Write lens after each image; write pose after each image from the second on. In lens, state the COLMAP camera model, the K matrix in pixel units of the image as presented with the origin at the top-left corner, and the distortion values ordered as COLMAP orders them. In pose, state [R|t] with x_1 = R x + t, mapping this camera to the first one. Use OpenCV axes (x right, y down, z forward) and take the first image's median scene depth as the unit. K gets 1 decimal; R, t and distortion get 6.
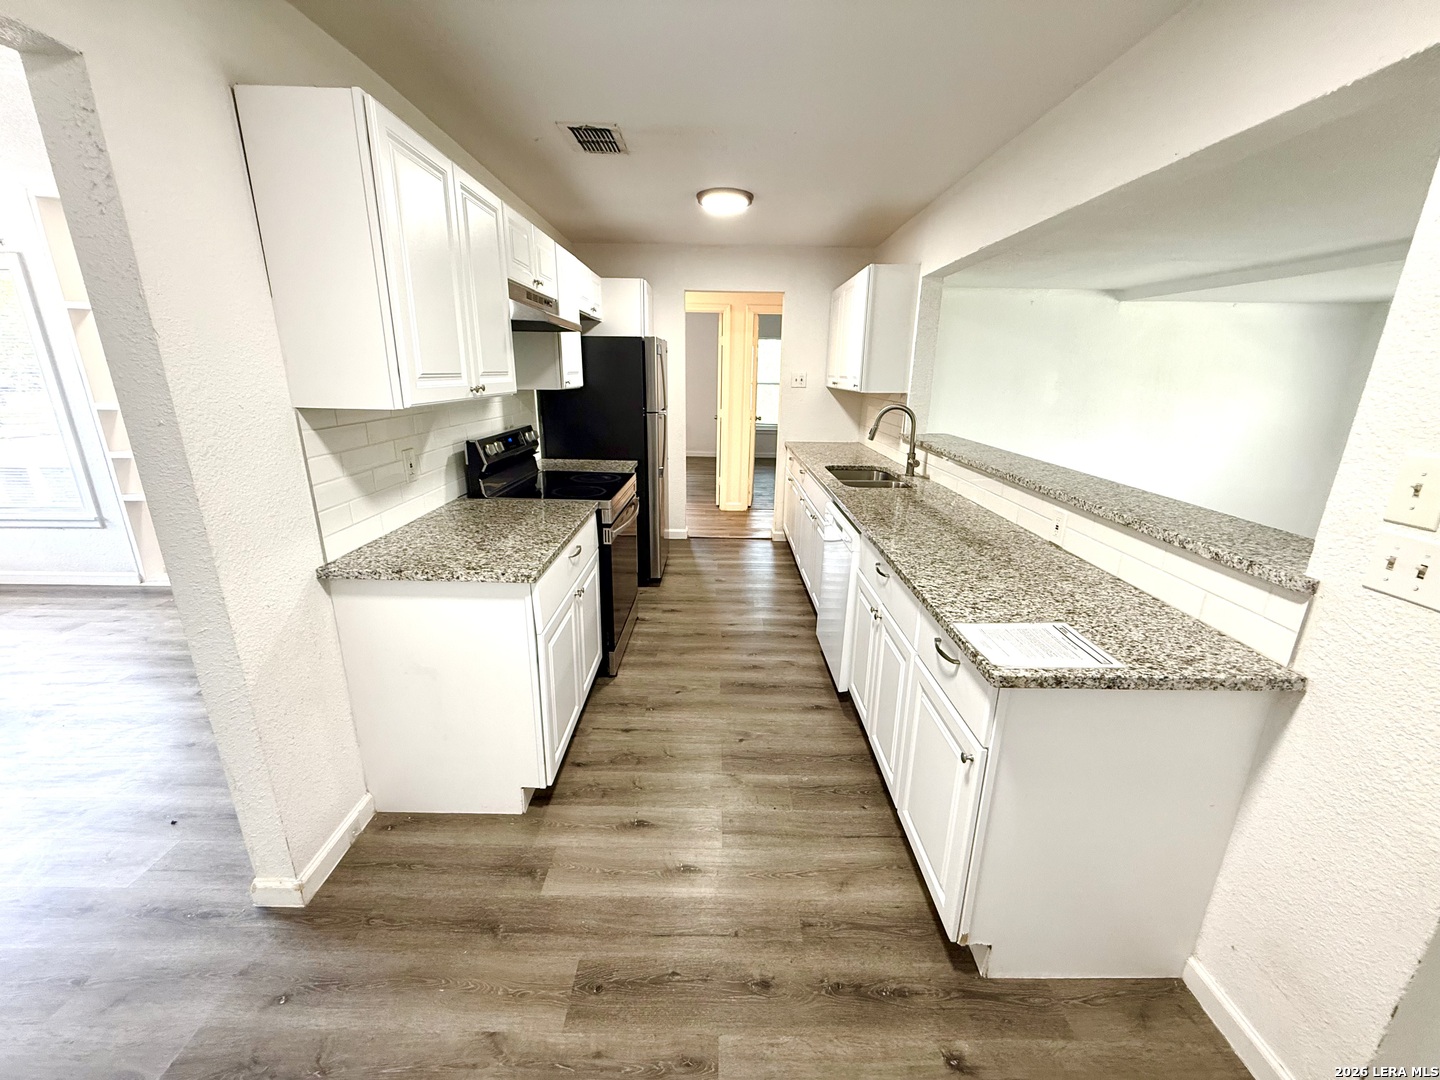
lens RADIAL K [[574.6, 0, 717.1], [0, 574.6, 538.4], [0, 0, 1]] dist [0.000751, -0.000475]
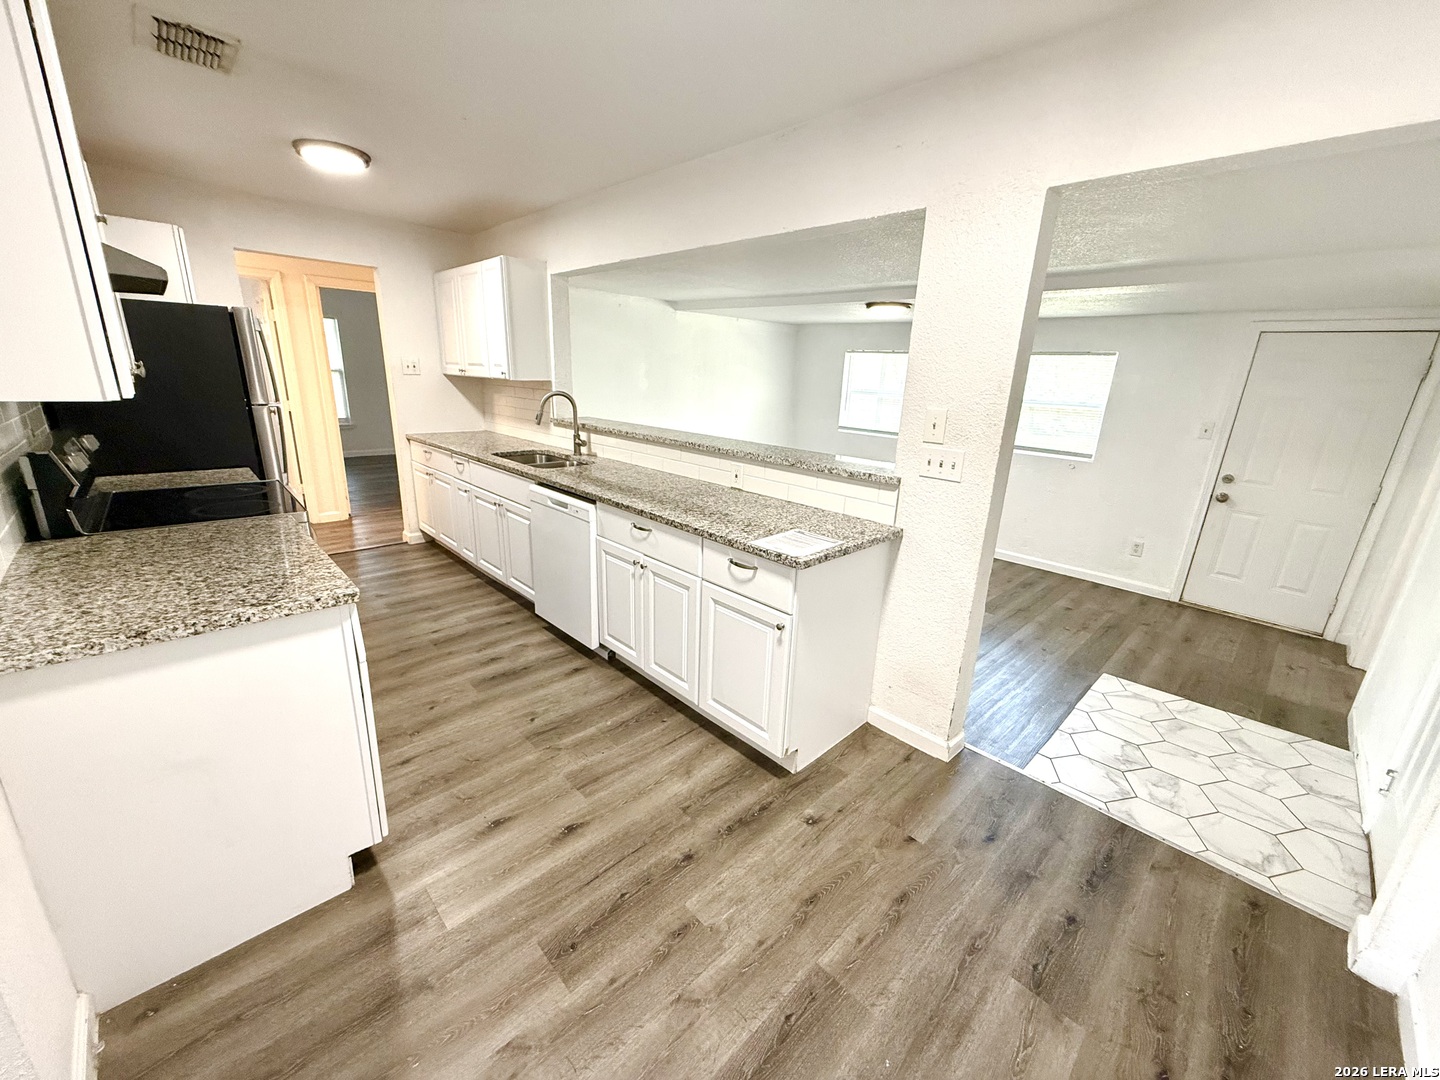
lens RADIAL K [[574.6, 0, 720.7], [0, 574.6, 538.1], [0, 0, 1]] dist [0.000751, -0.000475]
pose [[0.715914, -0.182831, 0.673825, -0.431861], [0.170728, 0.981648, 0.084961, 0.003863], [-0.676993, 0.054216, 0.733990, 0.002334]]
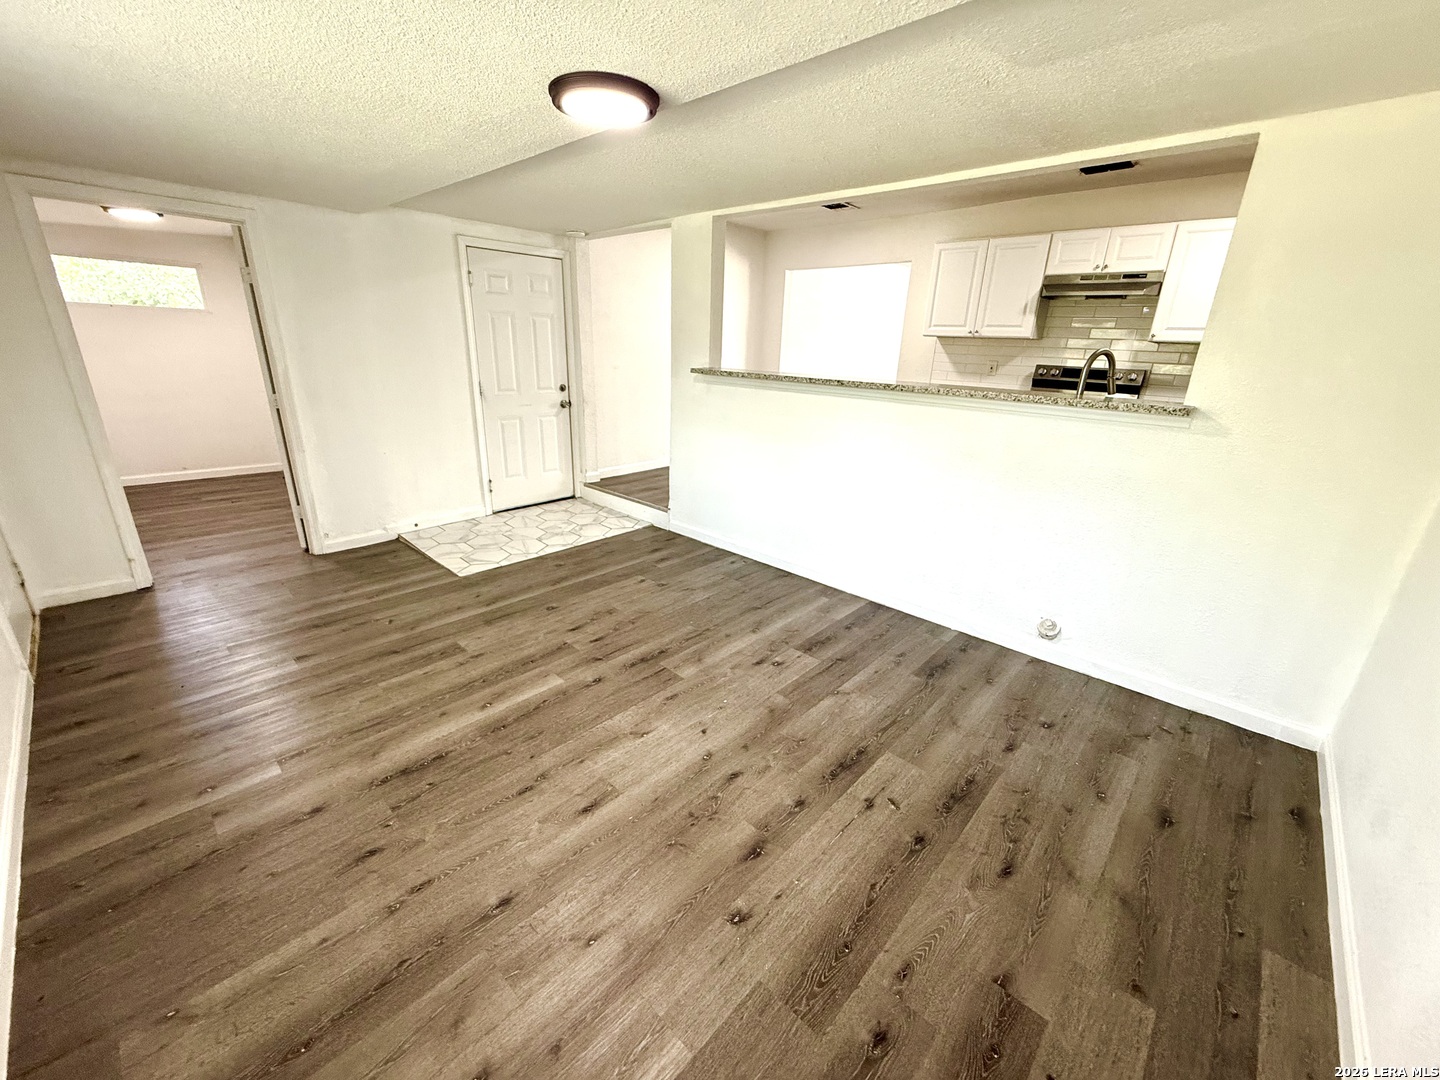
lens RADIAL K [[574.6, 0, 714.2], [0, 574.6, 542.6], [0, 0, 1]] dist [0.000751, -0.000475]
pose [[-0.684342, 0.212394, -0.697542, 2.249628], [-0.244734, 0.834238, 0.494119, -0.457227], [0.686864, 0.508858, -0.518924, 2.012085]]
